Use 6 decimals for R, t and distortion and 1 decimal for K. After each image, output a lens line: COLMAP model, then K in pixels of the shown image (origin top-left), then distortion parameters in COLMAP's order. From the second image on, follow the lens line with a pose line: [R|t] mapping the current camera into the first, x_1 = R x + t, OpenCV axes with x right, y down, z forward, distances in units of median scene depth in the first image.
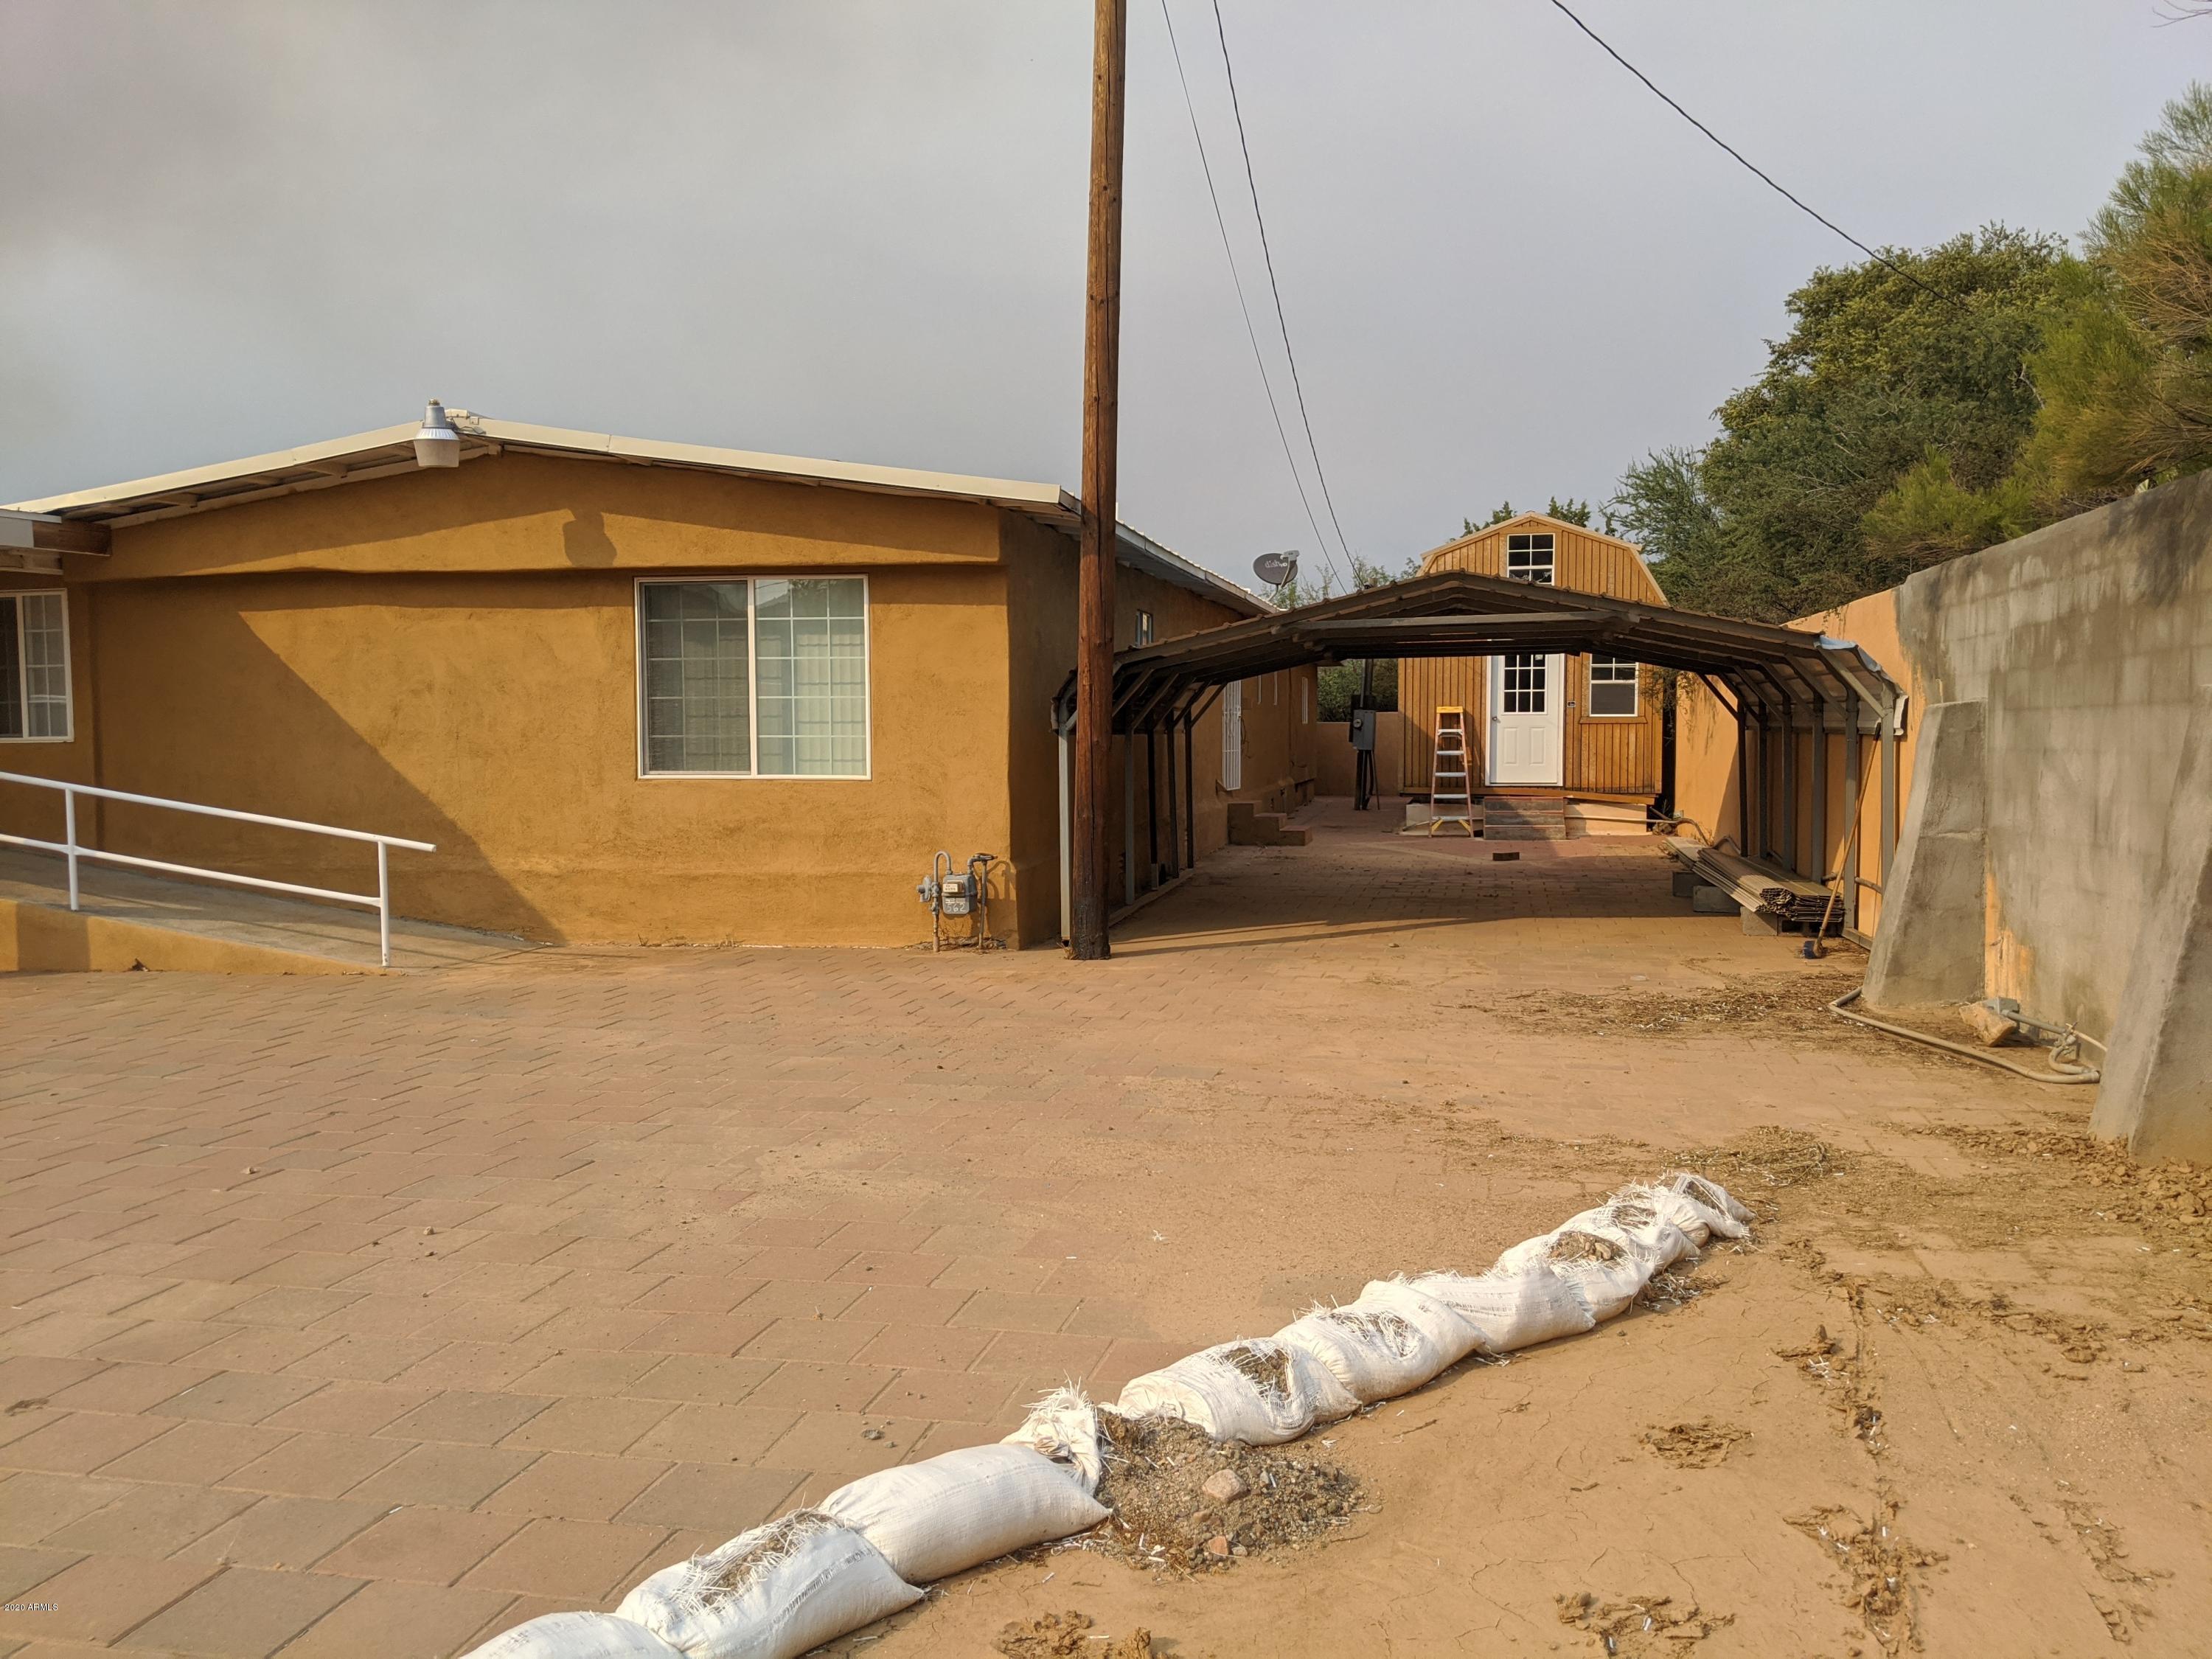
lens RADIAL K [[1736.4, 0, 1105.9], [0, 1736.4, 780.3], [0, 0, 1]] dist [0.025039, -0.133626]
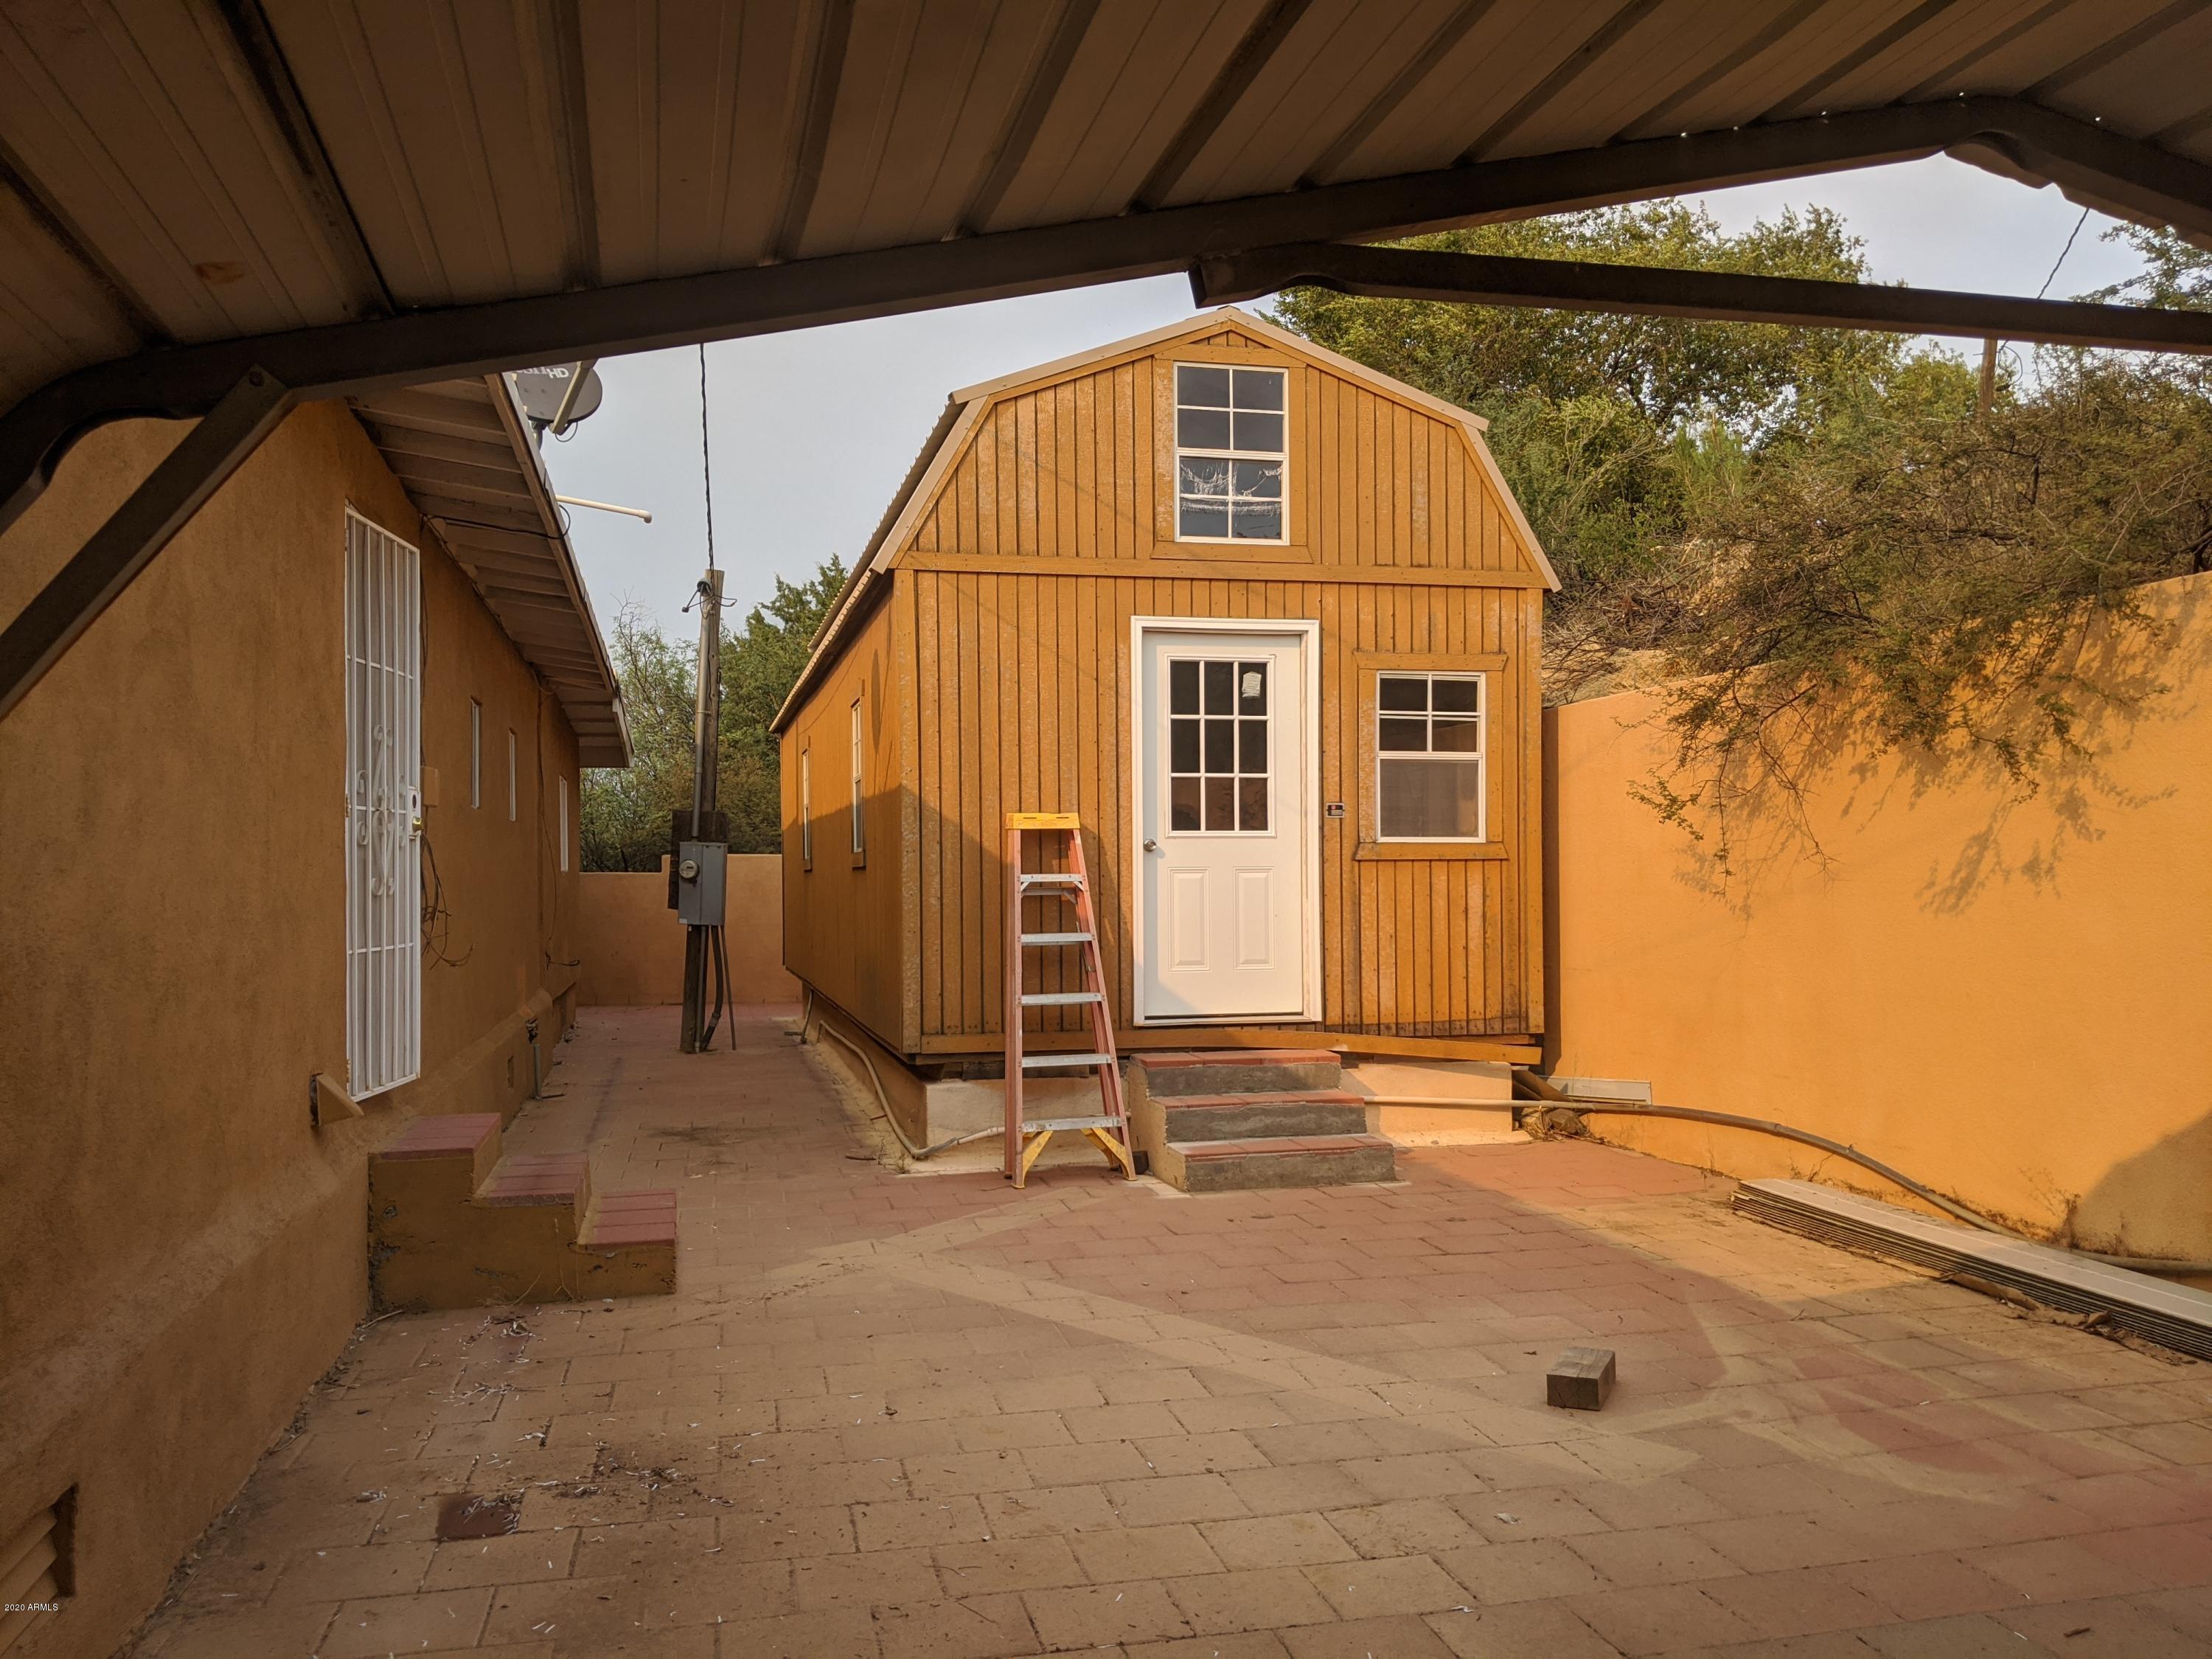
lens RADIAL K [[1746.9, 0, 1104.5], [0, 1746.9, 892.9], [0, 0, 1]] dist [0.152157, -0.000419]
pose [[0.901550, -0.001435, 0.432672, 0.042939], [0.013951, 0.999571, -0.025753, -0.013584], [-0.432449, 0.029254, 0.901184, 0.567958]]
